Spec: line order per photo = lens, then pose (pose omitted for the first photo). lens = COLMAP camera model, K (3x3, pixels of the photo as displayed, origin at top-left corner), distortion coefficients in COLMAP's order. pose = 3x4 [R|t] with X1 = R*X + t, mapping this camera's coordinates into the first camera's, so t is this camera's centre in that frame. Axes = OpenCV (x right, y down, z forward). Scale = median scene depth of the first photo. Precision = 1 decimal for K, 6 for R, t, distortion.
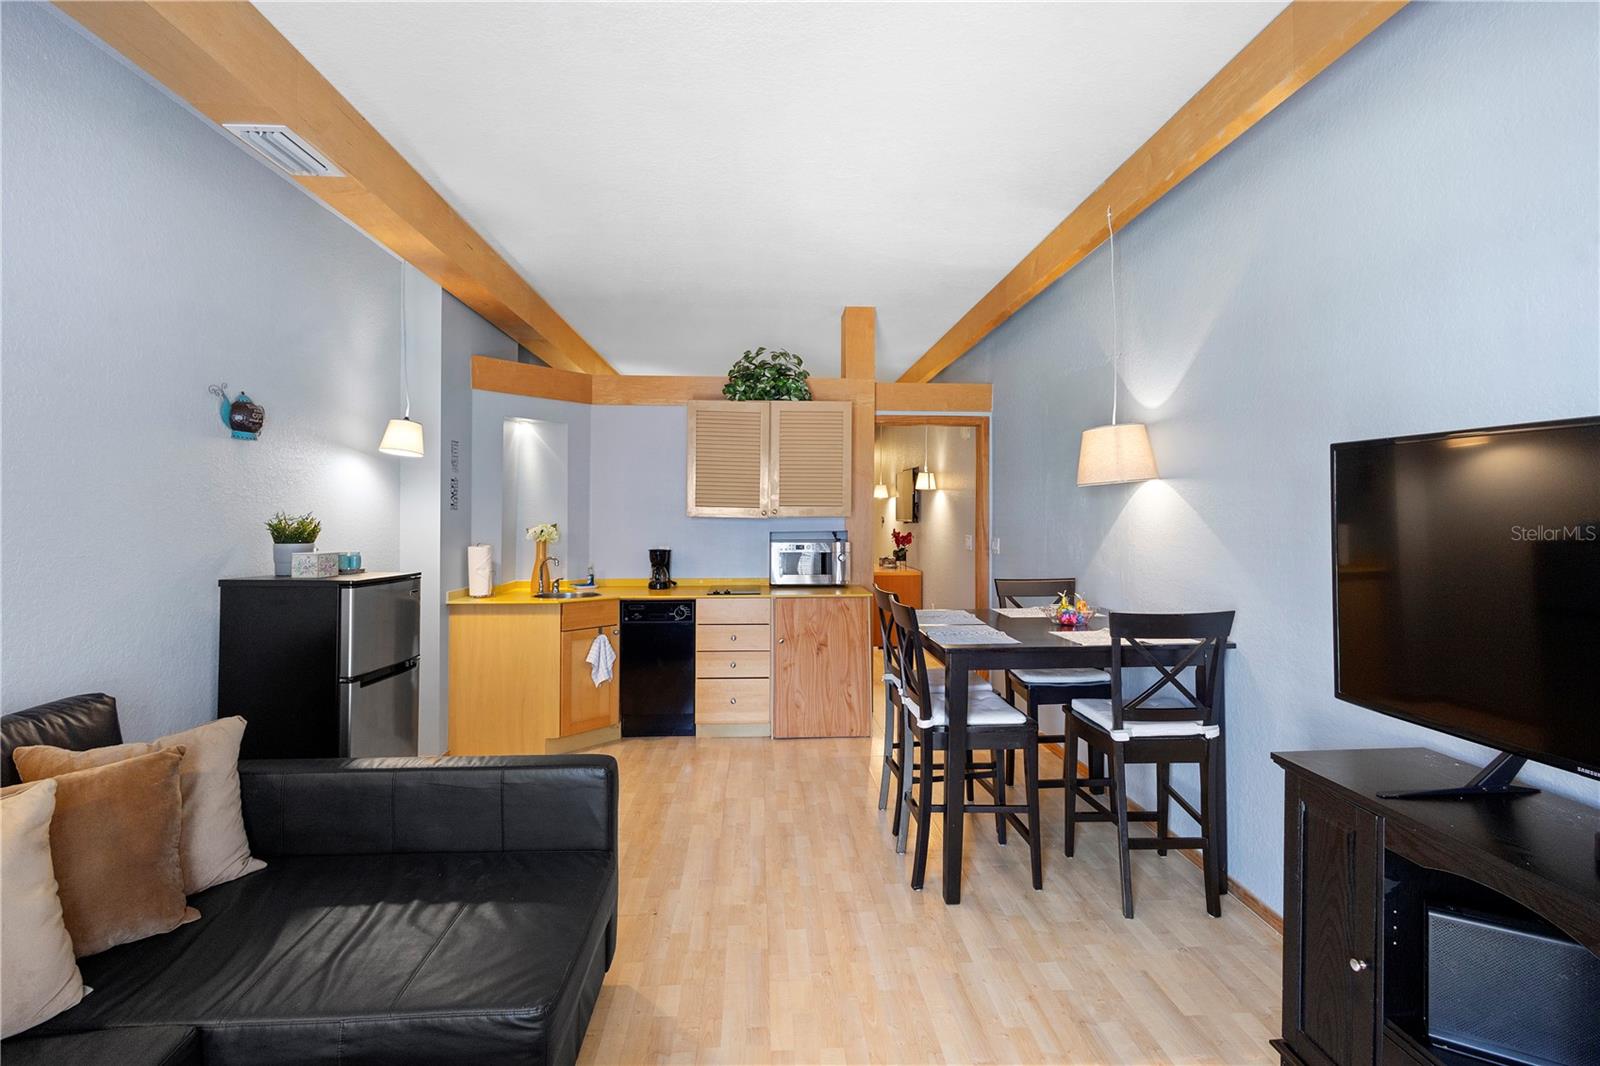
lens RADIAL K [[741.0, 0, 795.2], [0, 741.0, 498.1], [0, 0, 1]] dist [0.013526, -0.004997]
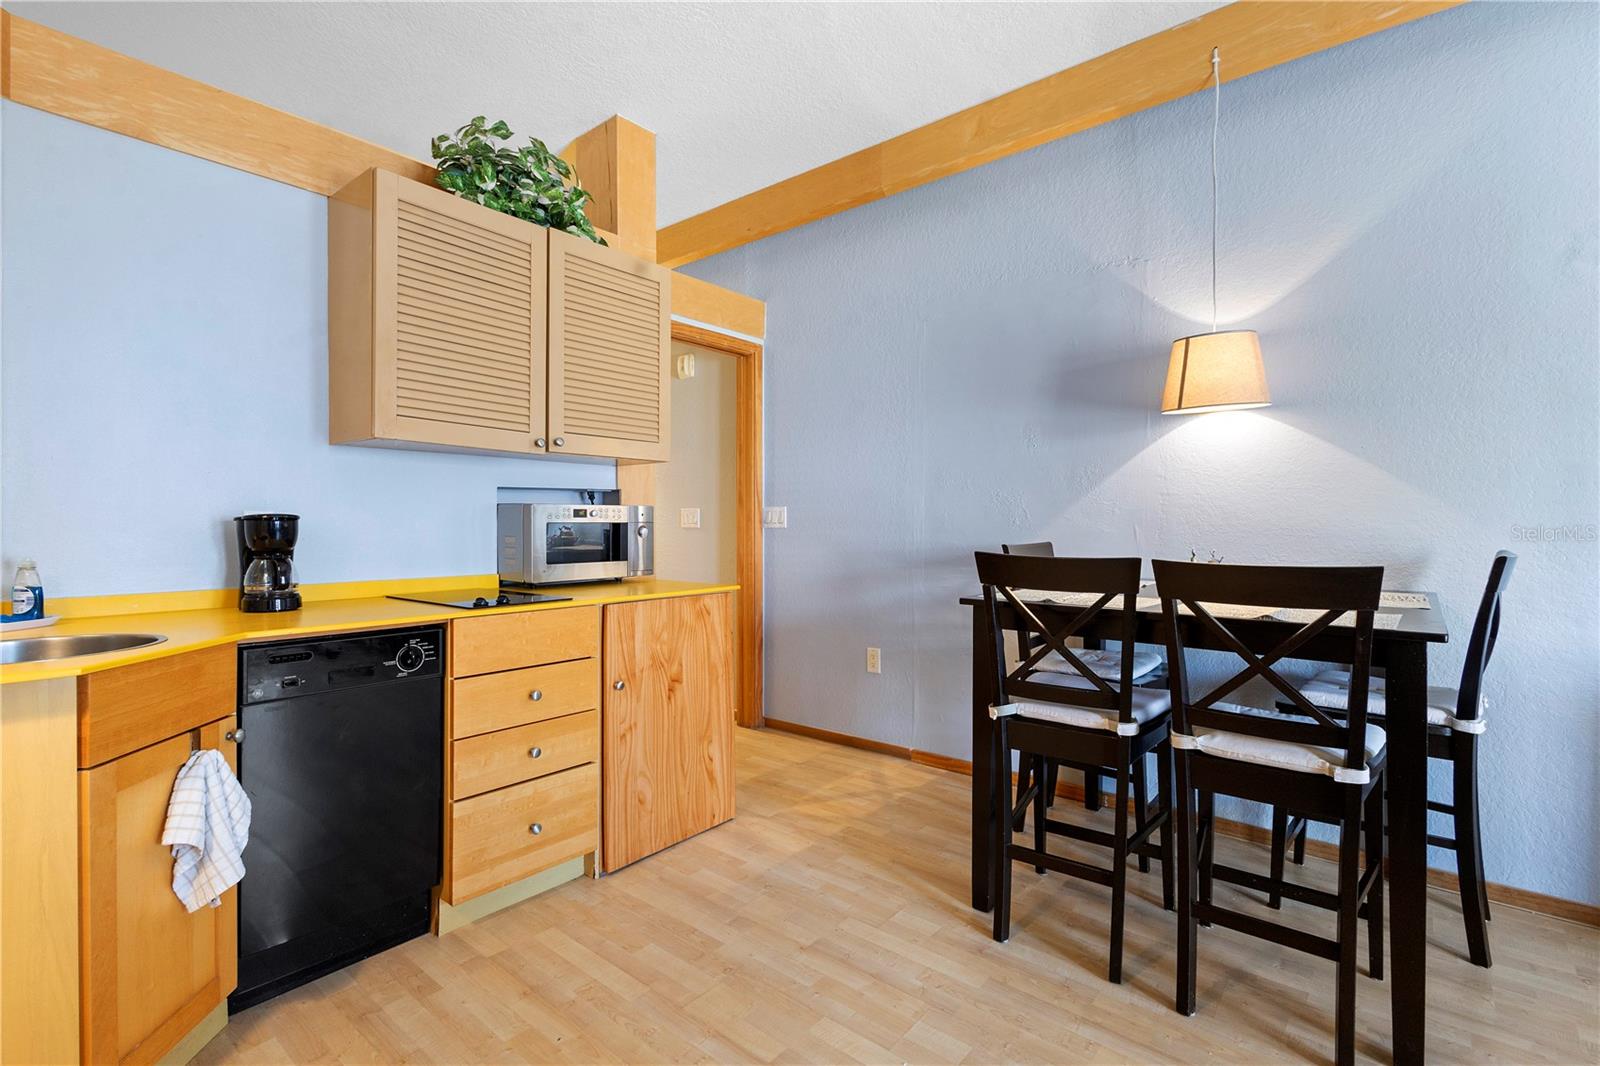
lens RADIAL K [[741.0, 0, 784.0], [0, 741.0, 524.7], [0, 0, 1]] dist [0.013526, -0.004997]
pose [[0.686955, -0.001429, 0.726698, -0.297532], [-0.015968, 0.999727, 0.017060, 0.064777], [-0.726524, -0.023323, 0.686745, 0.526046]]
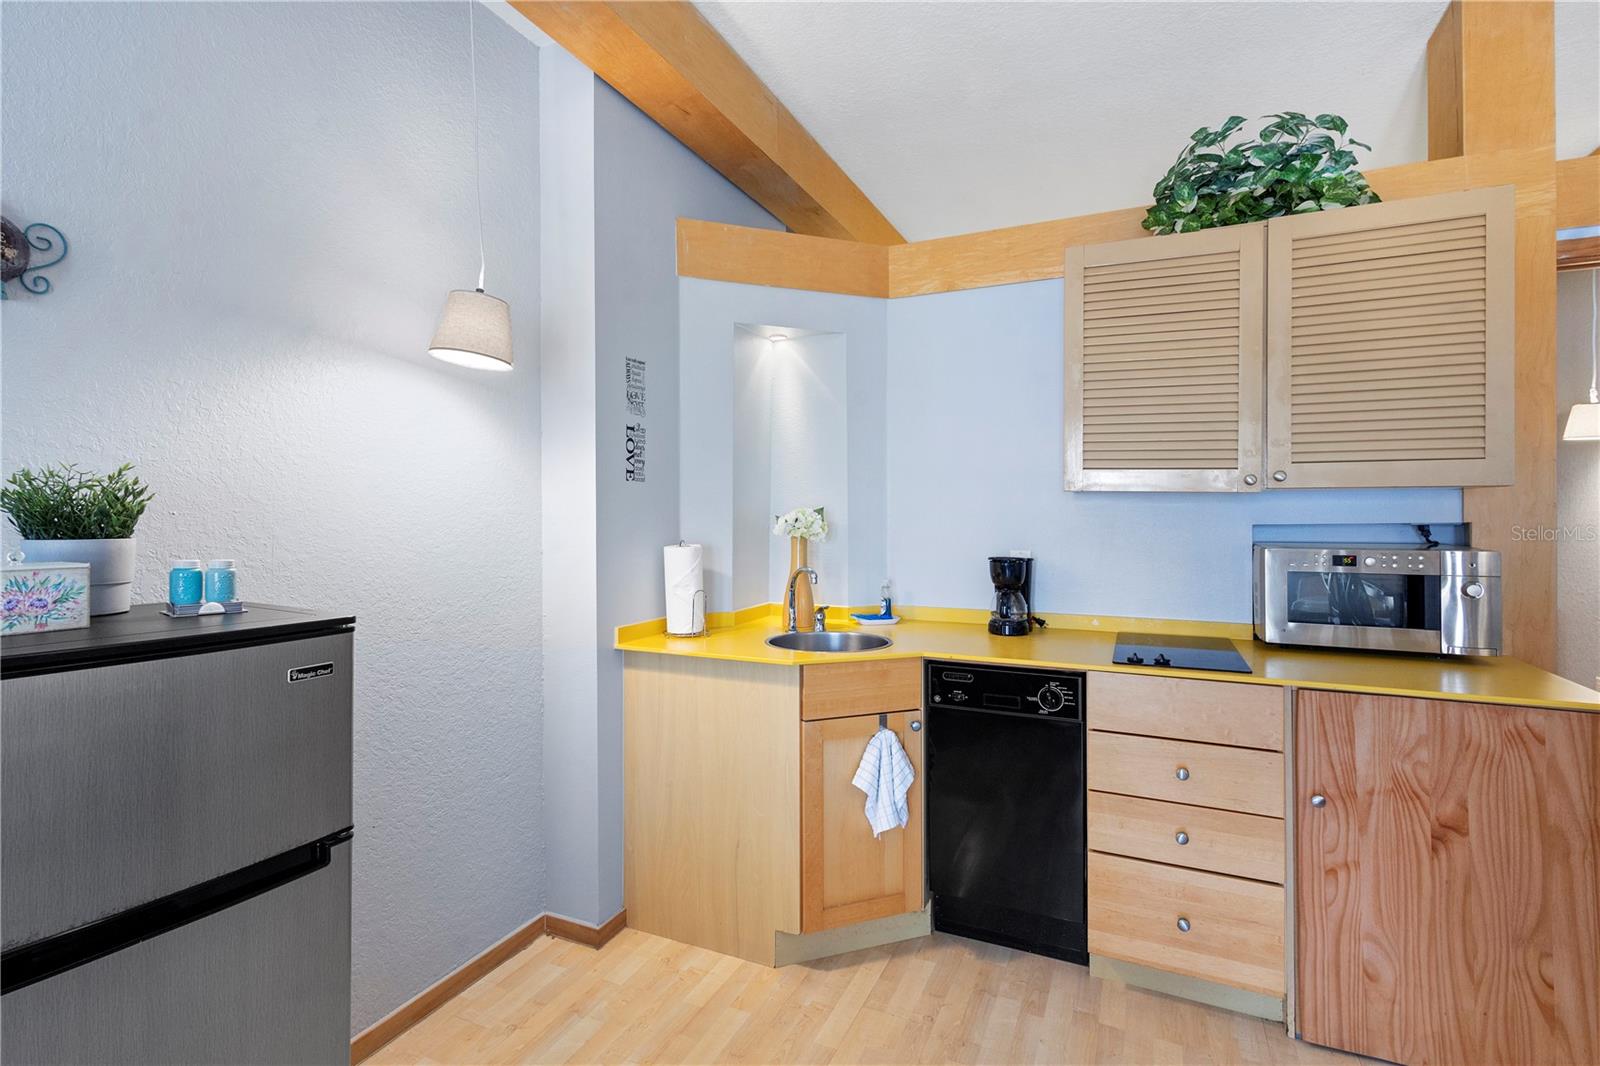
lens RADIAL K [[741.0, 0, 813.1], [0, 741.0, 506.7], [0, 0, 1]] dist [0.013526, -0.004997]
pose [[0.888566, -0.005740, -0.458712, -0.069882], [0.013545, 0.999814, 0.013727, 0.026047], [0.458548, -0.018410, 0.888479, 0.495656]]
